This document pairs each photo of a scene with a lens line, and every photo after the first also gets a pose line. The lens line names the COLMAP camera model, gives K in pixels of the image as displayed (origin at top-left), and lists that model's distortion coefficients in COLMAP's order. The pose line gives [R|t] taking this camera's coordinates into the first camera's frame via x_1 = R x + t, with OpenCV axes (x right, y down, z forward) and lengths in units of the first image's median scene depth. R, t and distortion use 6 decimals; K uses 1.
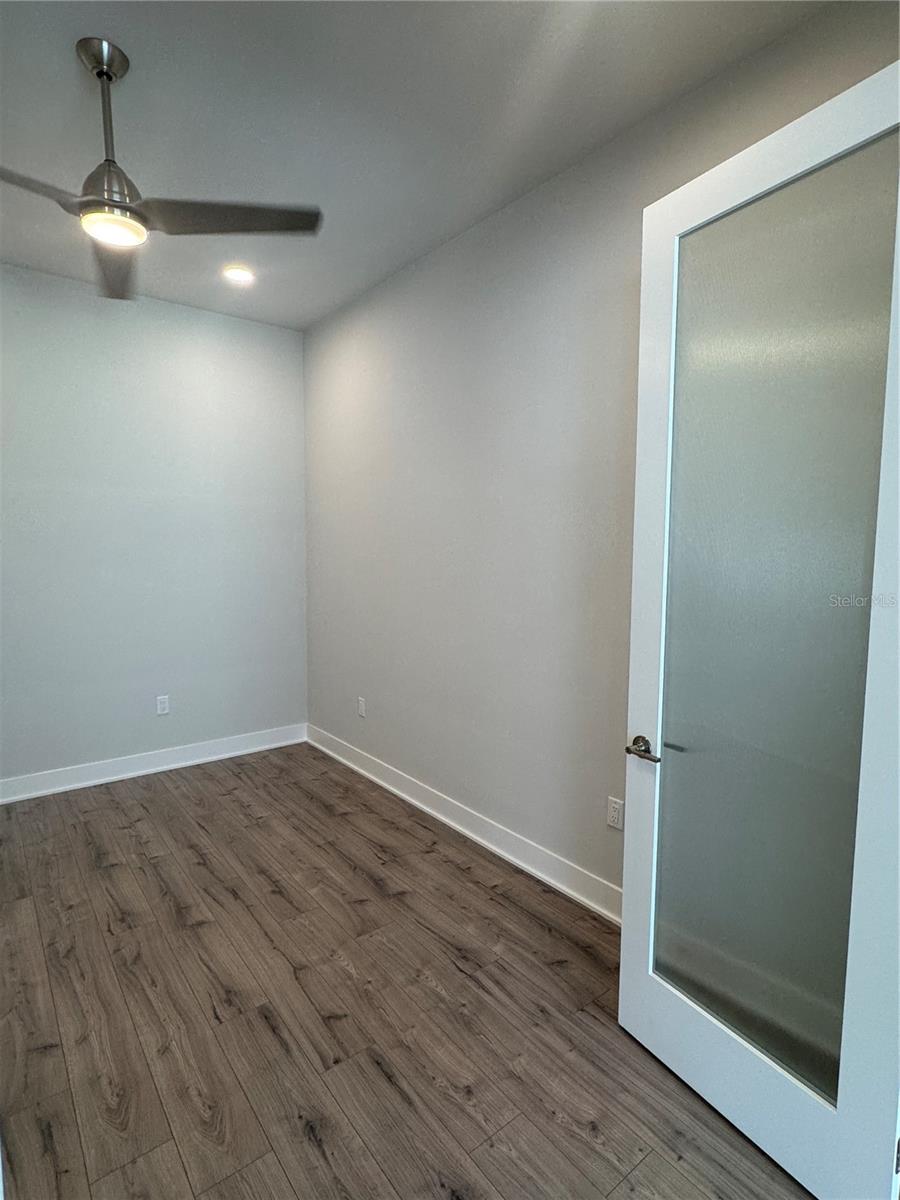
lens RADIAL K [[620.4, 0, 451.3], [0, 620.4, 598.4], [0, 0, 1]] dist [0.004133, -0.000977]
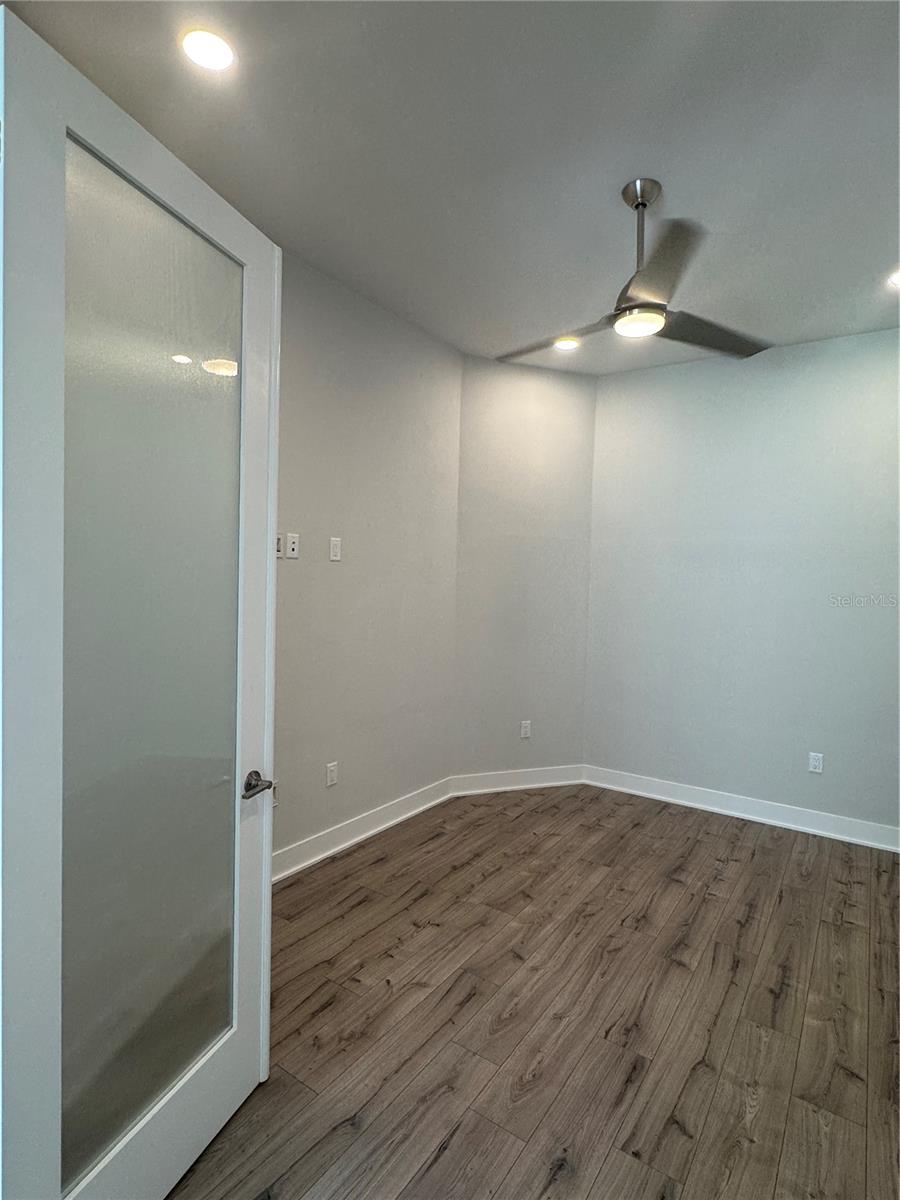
lens RADIAL K [[620.4, 0, 455.2], [0, 620.4, 600.1], [0, 0, 1]] dist [0.004133, -0.000977]
pose [[0.301790, 0.033098, -0.952800, 0.470968], [-0.108845, 0.994059, 0.000055, -0.023926], [0.947141, 0.103691, 0.303600, 0.322292]]
